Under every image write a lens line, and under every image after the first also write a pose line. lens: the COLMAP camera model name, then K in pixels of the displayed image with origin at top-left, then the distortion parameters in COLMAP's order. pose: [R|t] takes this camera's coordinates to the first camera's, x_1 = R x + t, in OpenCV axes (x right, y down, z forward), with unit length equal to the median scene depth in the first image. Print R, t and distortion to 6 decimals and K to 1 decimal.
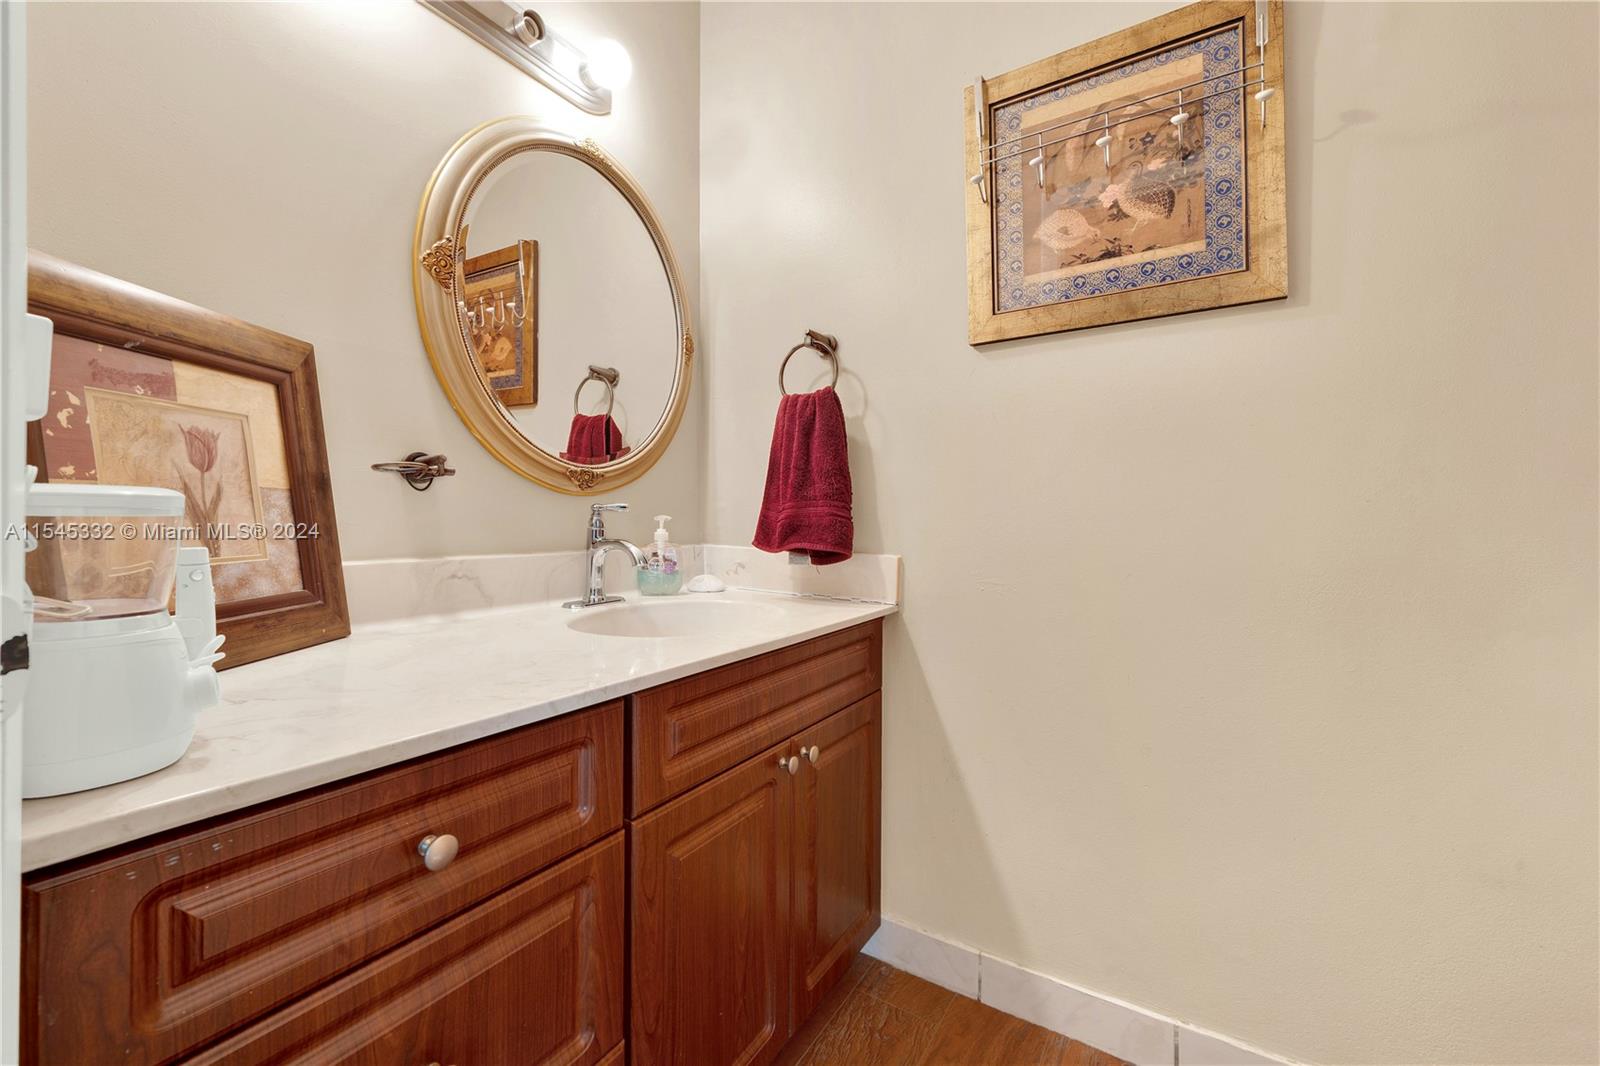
lens RADIAL K [[643.5, 0, 799.0], [0, 643.5, 522.0], [0, 0, 1]] dist [-0.000898, -0.000264]
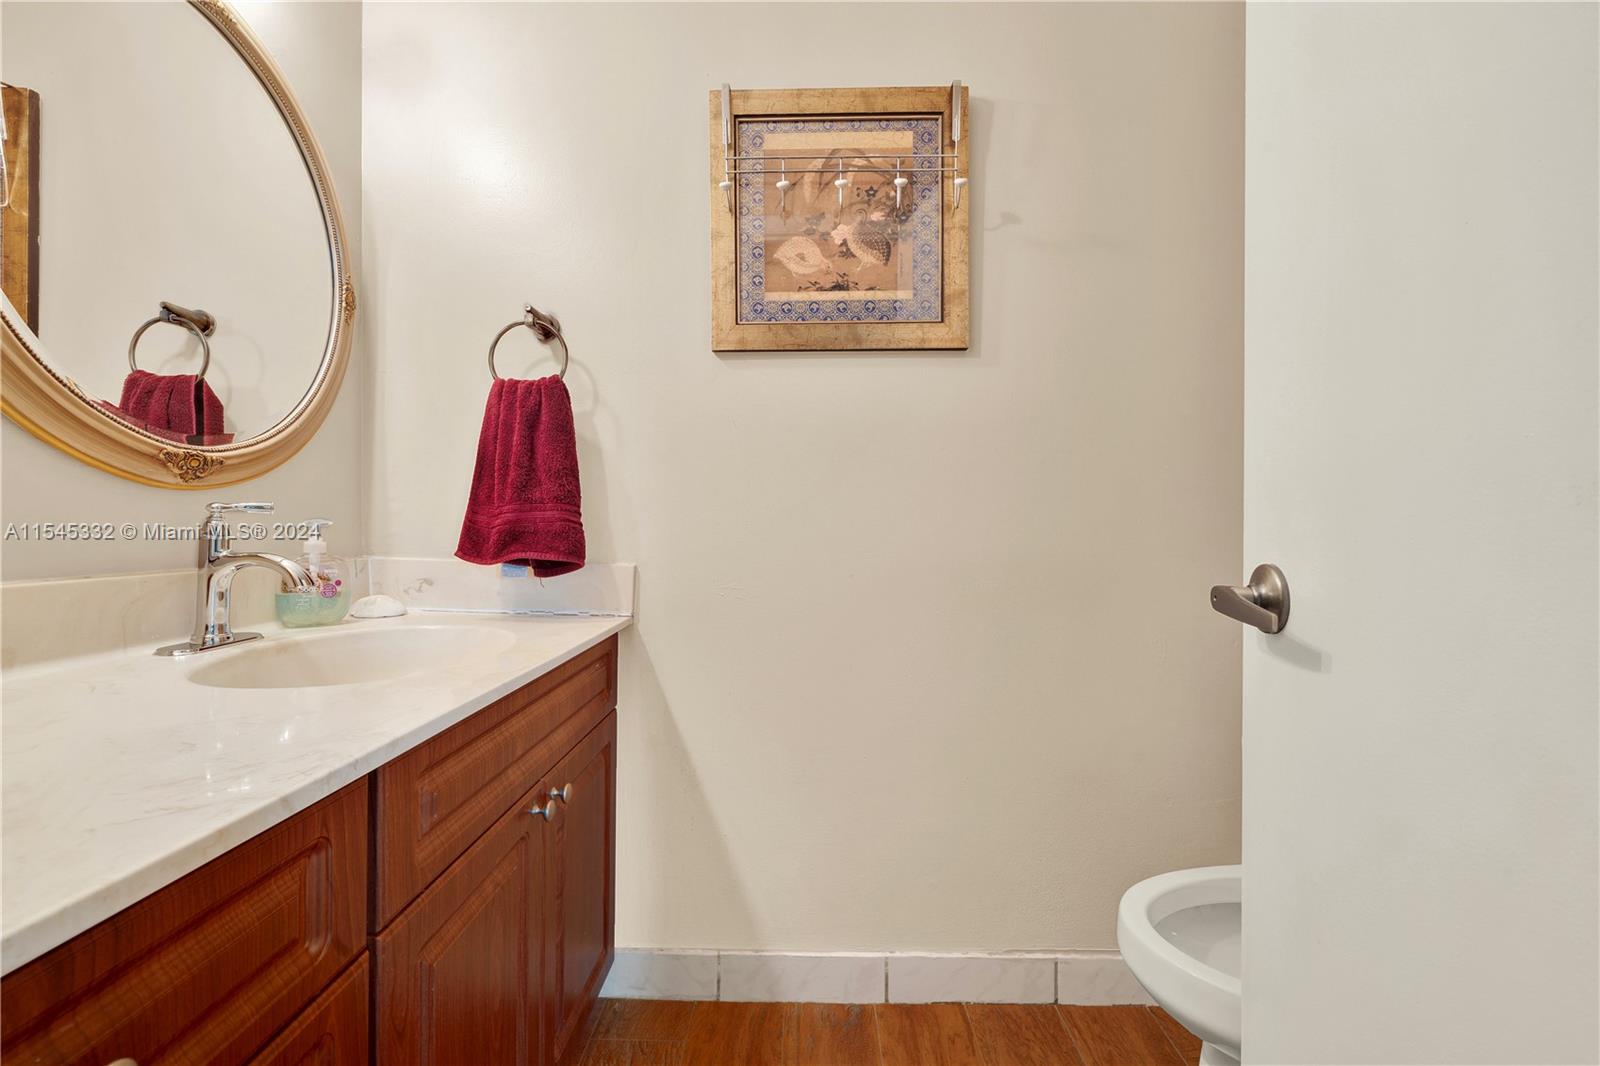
lens RADIAL K [[642.2, 0, 800.0], [0, 642.2, 533.0], [0, 0, 1]] dist [-0.000056, -0.000172]
pose [[0.854850, -0.004320, 0.518857, -0.139027], [0.000291, 0.999969, 0.007845, -0.000240], [-0.518874, -0.006555, 0.854825, 0.077988]]
